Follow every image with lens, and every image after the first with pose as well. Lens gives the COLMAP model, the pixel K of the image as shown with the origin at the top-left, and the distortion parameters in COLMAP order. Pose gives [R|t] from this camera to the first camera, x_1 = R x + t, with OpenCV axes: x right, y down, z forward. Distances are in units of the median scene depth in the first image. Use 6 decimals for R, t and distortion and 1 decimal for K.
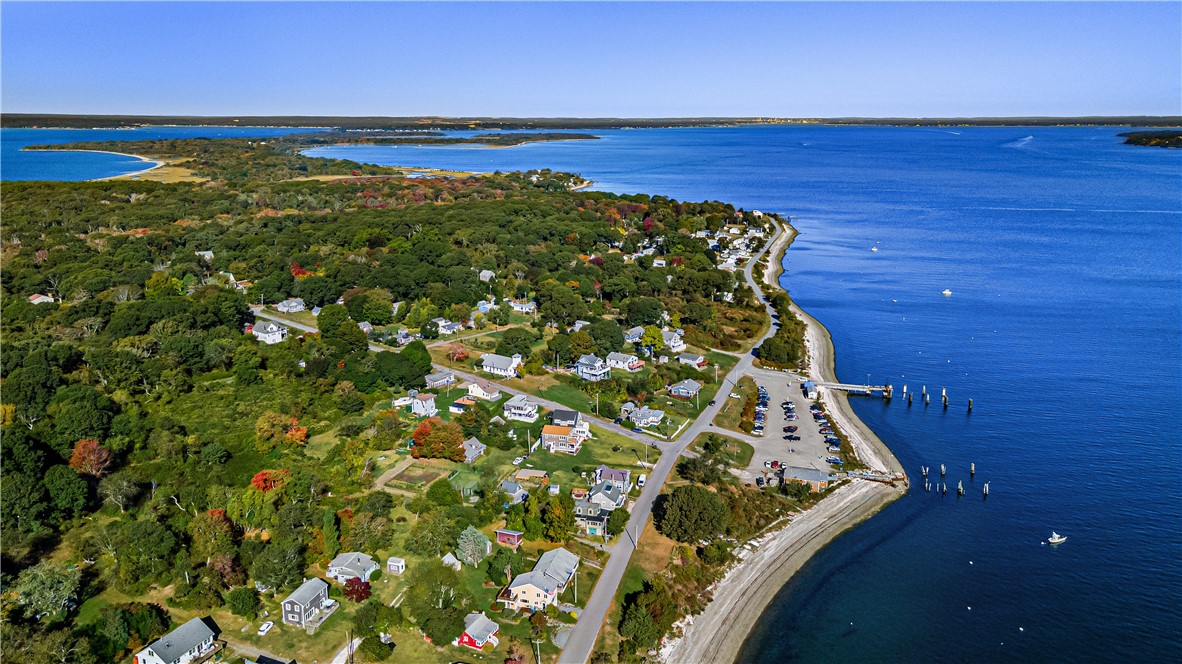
lens RADIAL K [[875.1, 0, 596.1], [0, 875.1, 333.1], [0, 0, 1]] dist [0.032690, 0.007664]
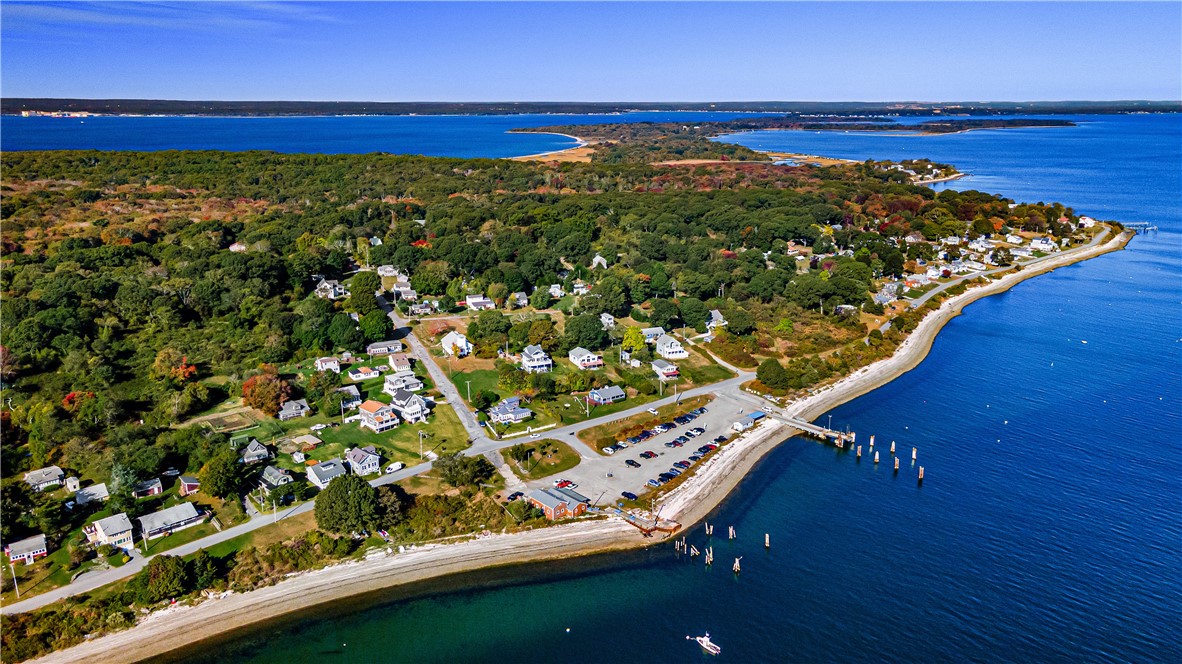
lens RADIAL K [[859.7, 0, 591.0], [0, 859.7, 332.0], [0, 0, 1]] dist [0.036778, 0.007895]
pose [[0.862776, 0.133021, -0.487774, 0.311295], [-0.123996, 0.990975, 0.050924, -0.027478], [0.490145, 0.016546, 0.871484, 0.108209]]
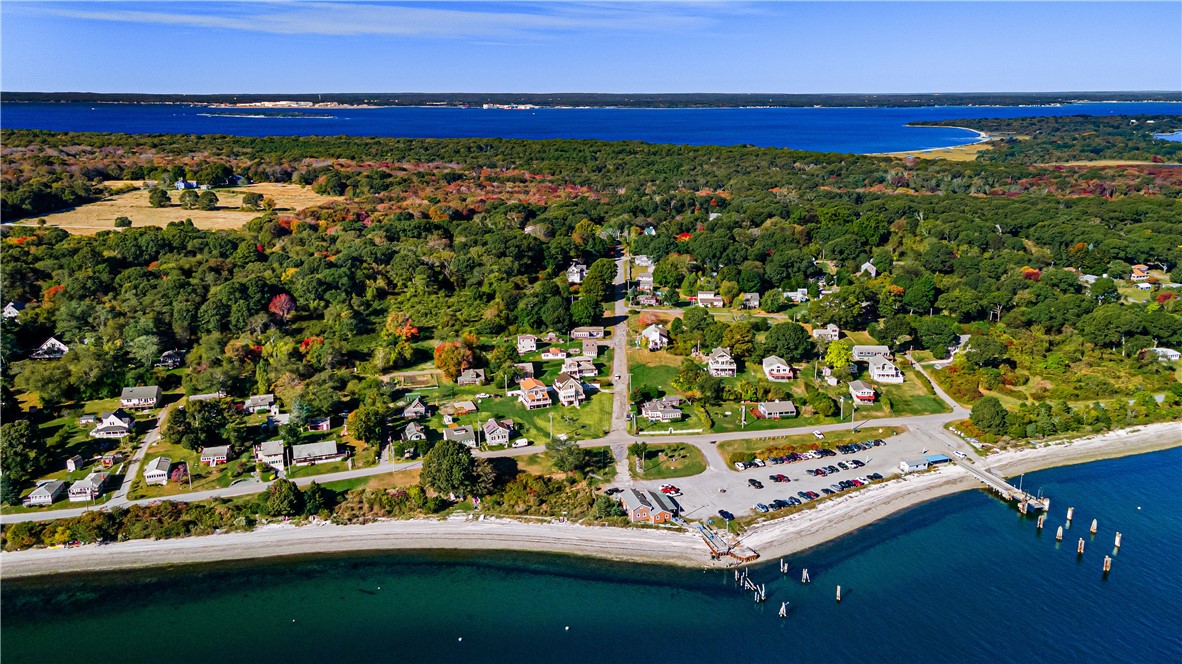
lens RADIAL K [[875.1, 0, 596.1], [0, 875.1, 333.1], [0, 0, 1]] dist [0.032690, 0.007664]
pose [[0.559092, 0.221986, -0.798835, 0.403107], [-0.202236, 0.970902, 0.128259, -0.049829], [0.804062, 0.089845, 0.587717, 0.193338]]
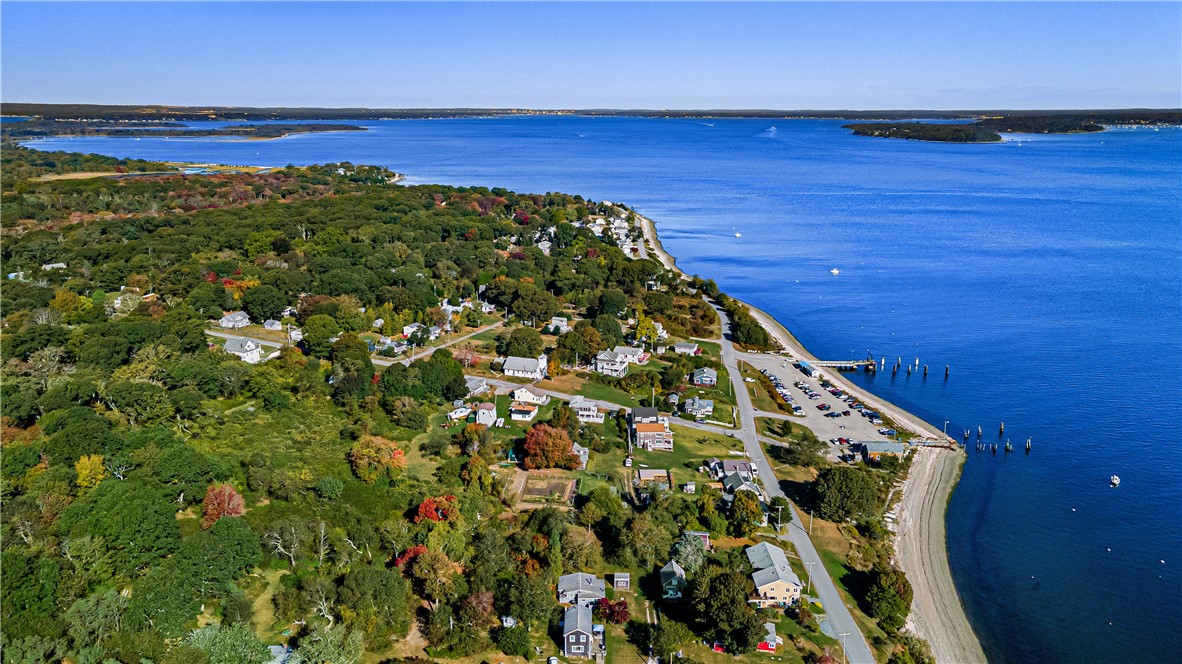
lens RADIAL K [[875.1, 0, 596.1], [0, 875.1, 333.1], [0, 0, 1]] dist [0.032690, 0.007664]
pose [[0.962763, -0.065335, 0.262332, -0.166993], [0.062811, 0.997863, 0.018006, -0.008048], [-0.262948, -0.000858, 0.964810, 0.029808]]
